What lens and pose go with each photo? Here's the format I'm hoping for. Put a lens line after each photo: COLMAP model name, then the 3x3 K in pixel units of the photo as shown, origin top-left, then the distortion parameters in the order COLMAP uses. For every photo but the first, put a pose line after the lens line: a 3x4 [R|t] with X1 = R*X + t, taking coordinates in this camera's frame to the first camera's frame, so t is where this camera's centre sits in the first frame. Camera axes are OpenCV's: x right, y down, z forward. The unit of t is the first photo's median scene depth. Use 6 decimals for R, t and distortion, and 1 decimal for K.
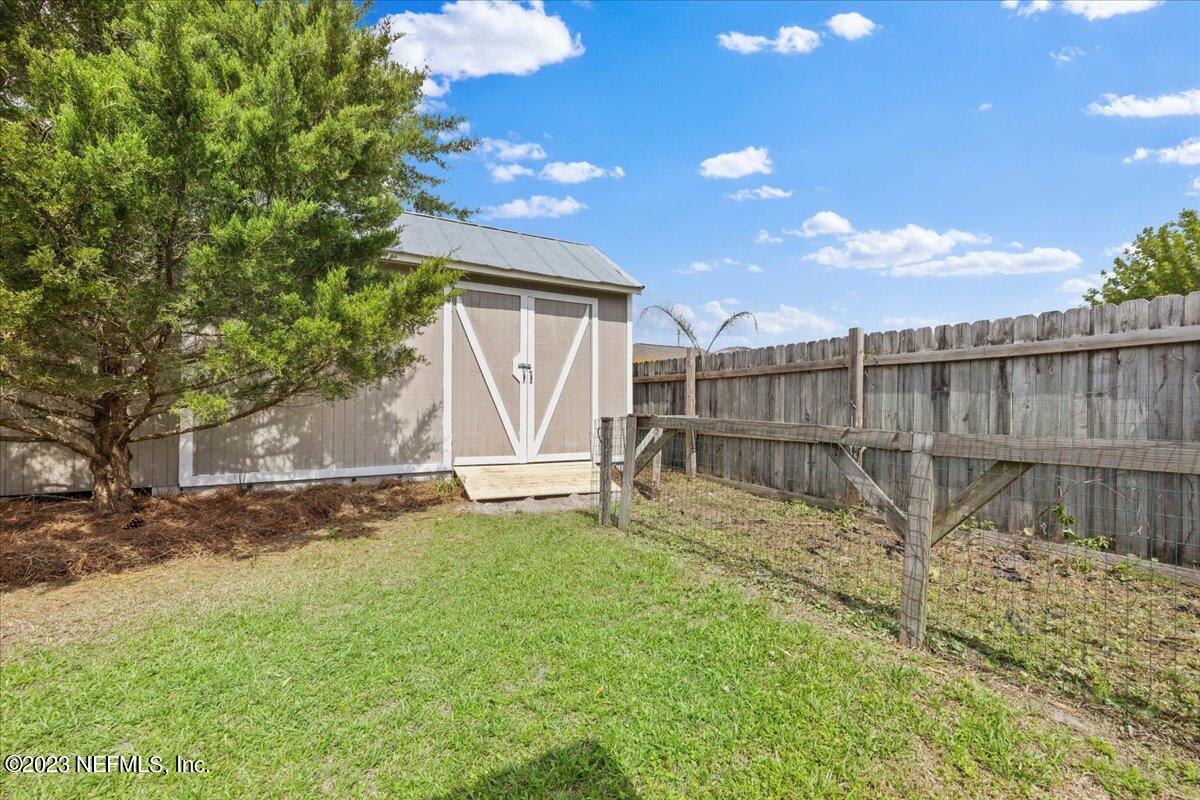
lens RADIAL K [[491.4, 0, 613.1], [0, 491.4, 403.4], [0, 0, 1]] dist [-0.001249, -0.000106]
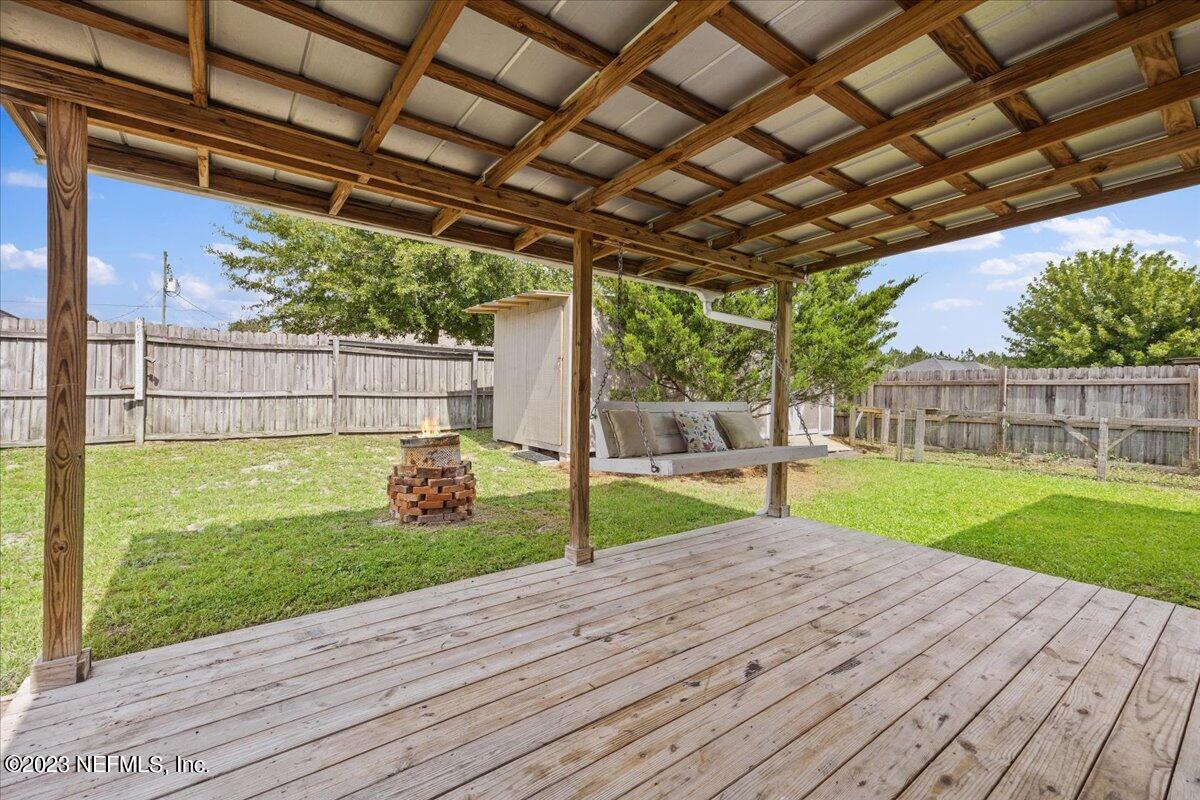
lens RADIAL K [[491.4, 0, 613.1], [0, 491.4, 403.4], [0, 0, 1]] dist [-0.001249, -0.000106]
pose [[0.991538, 0.016132, 0.128808, -1.605164], [-0.019340, 0.999532, 0.023697, -0.016833], [-0.128366, -0.025988, 0.991386, -0.961470]]
